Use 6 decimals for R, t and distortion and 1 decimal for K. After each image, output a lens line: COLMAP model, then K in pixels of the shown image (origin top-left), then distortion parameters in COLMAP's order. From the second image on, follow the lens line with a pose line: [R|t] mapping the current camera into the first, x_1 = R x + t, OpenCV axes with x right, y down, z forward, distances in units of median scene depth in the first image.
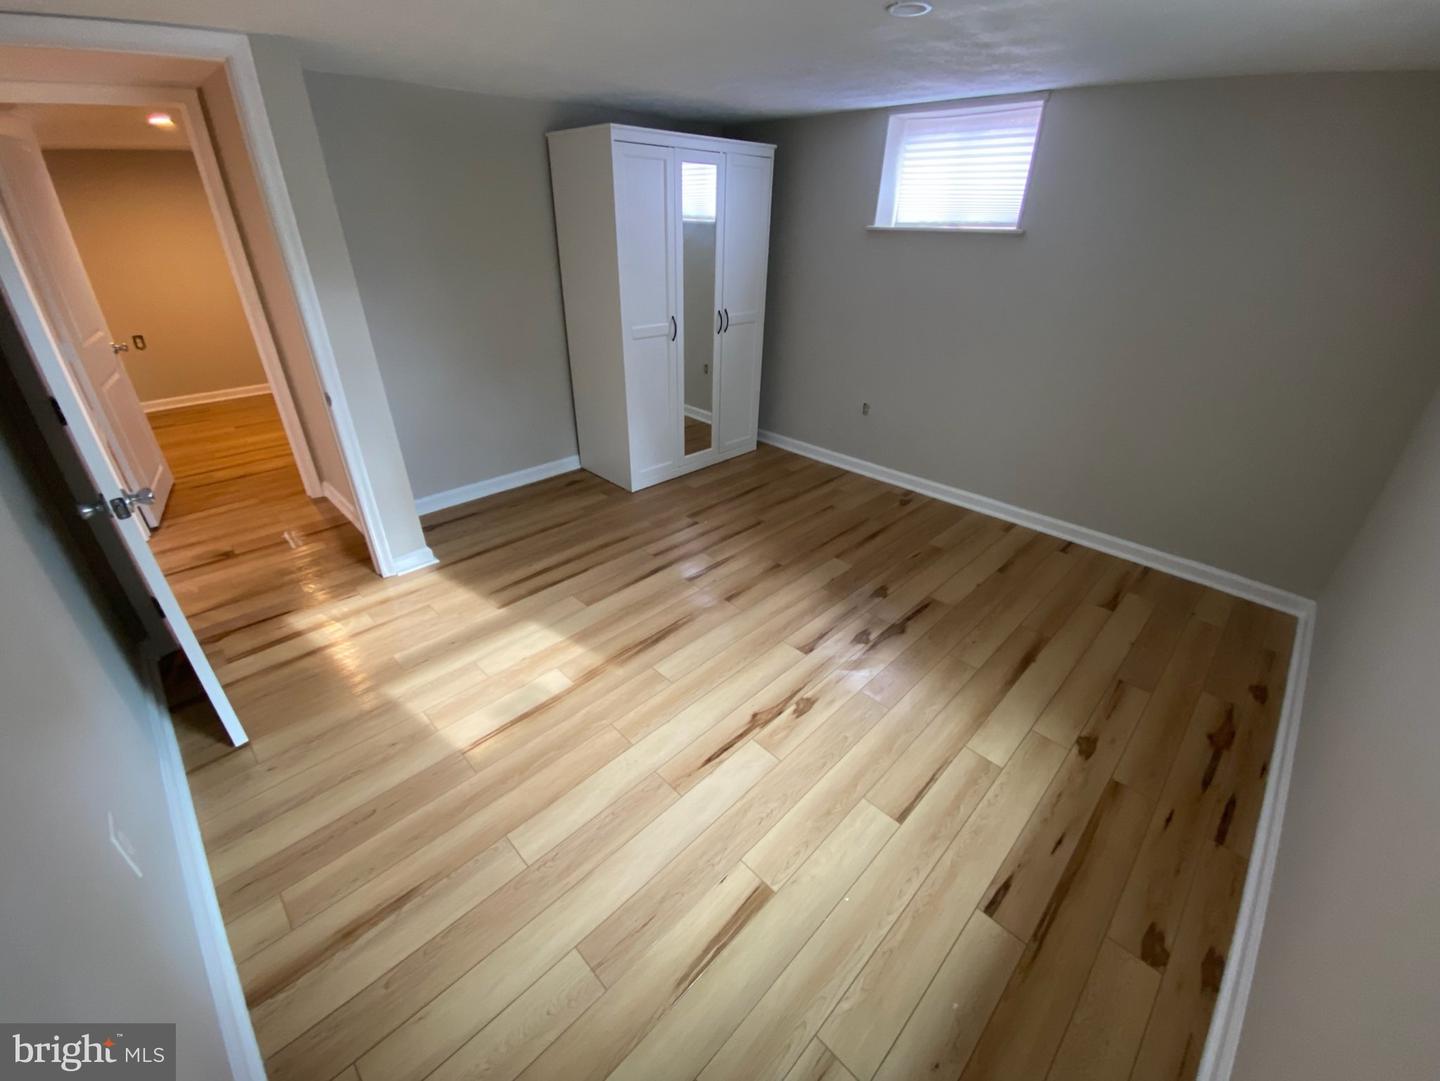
lens RADIAL K [[575.2, 0, 717.1], [0, 575.2, 547.6], [0, 0, 1]] dist [0.029177, -0.027626]
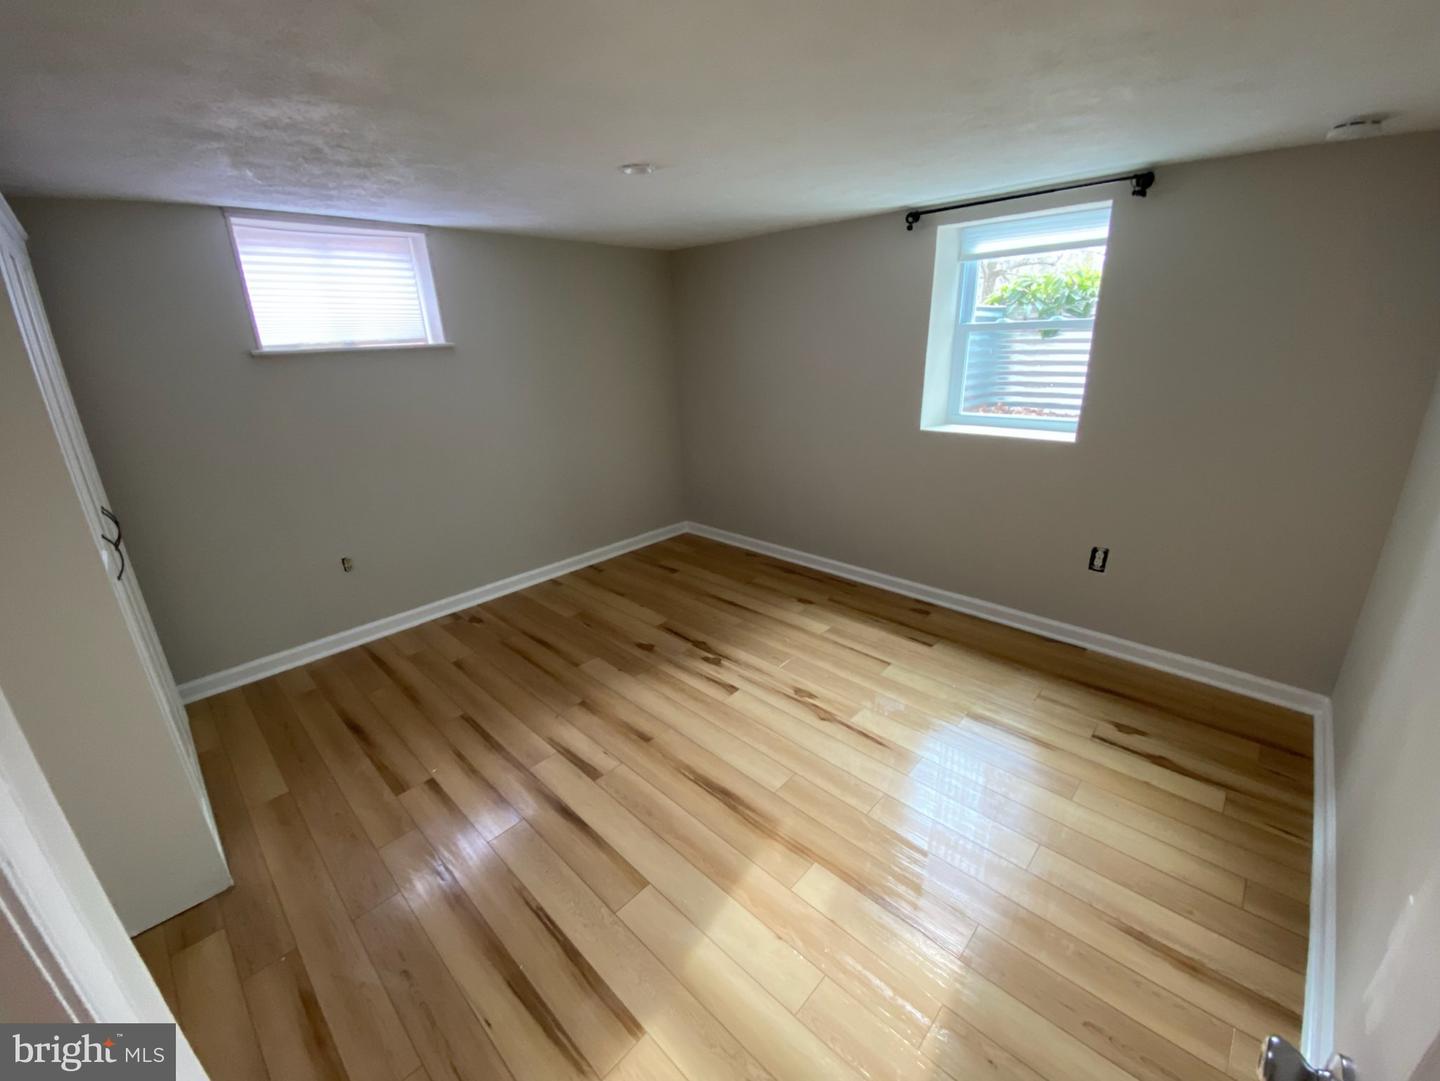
lens RADIAL K [[575.2, 0, 717.1], [0, 575.2, 547.6], [0, 0, 1]] dist [0.029177, -0.027626]
pose [[-0.031201, -0.352456, 0.935308, -0.653001], [0.519773, 0.793561, 0.316380, -0.336510], [-0.853735, 0.496019, 0.158437, 0.603793]]
